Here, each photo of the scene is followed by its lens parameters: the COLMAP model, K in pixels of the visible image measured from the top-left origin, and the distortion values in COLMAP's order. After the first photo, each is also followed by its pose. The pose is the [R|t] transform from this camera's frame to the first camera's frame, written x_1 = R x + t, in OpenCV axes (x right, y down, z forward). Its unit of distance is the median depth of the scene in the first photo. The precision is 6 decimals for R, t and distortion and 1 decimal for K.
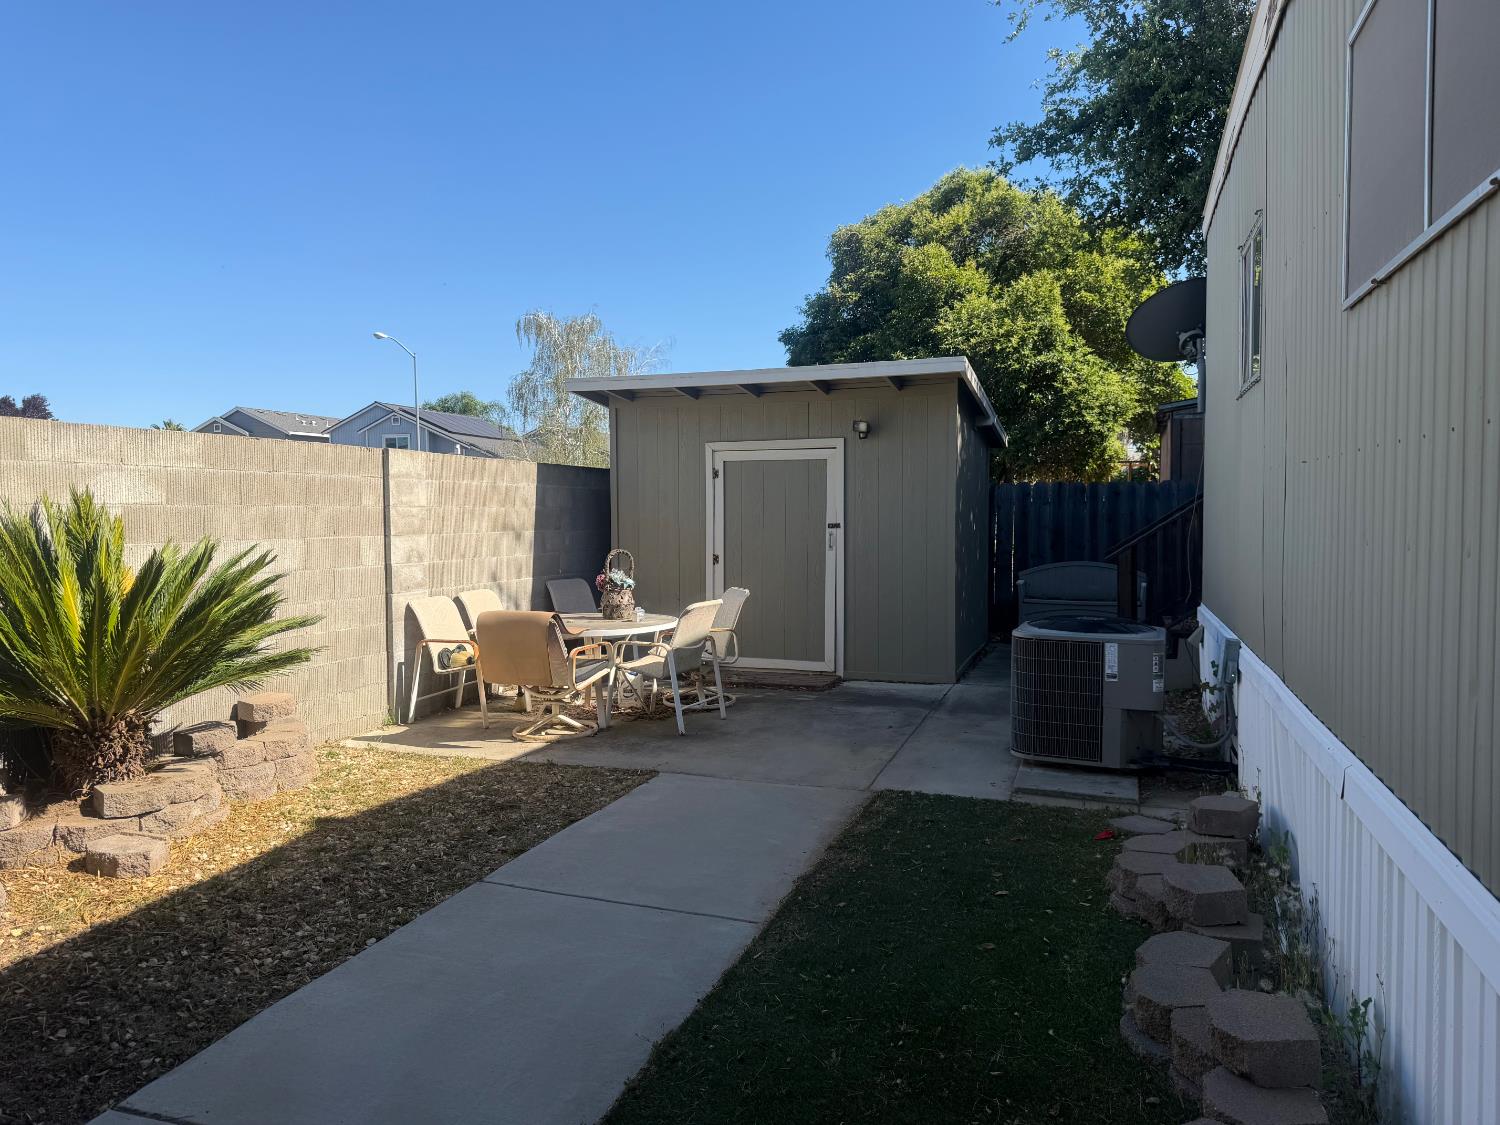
lens RADIAL K [[1059.0, 0, 750.0], [0, 1059.0, 562.5], [0, 0, 1]] dist [0.035203, -0.046078]
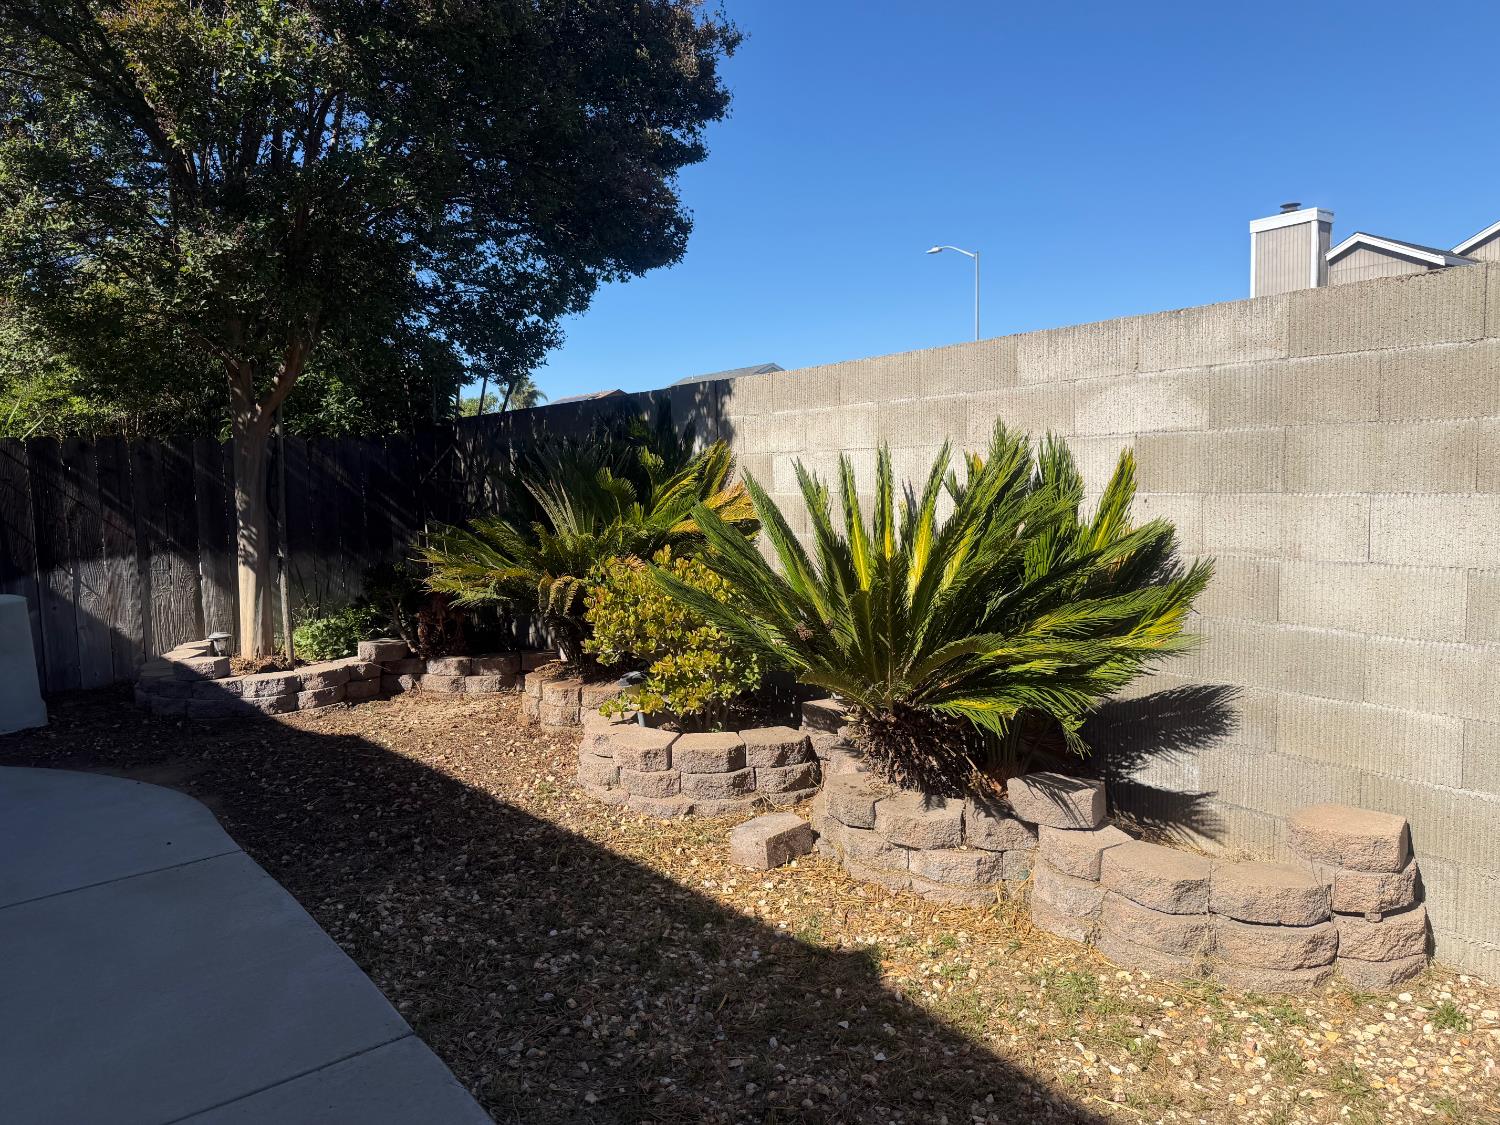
lens RADIAL K [[1059.0, 0, 750.0], [0, 1059.0, 562.5], [0, 0, 1]] dist [0.035203, -0.046078]
pose [[-0.573898, 0.082324, -0.814779, 0.102805], [-0.017320, 0.993492, 0.112581, -0.046091], [0.818744, 0.078722, -0.568737, 1.218054]]
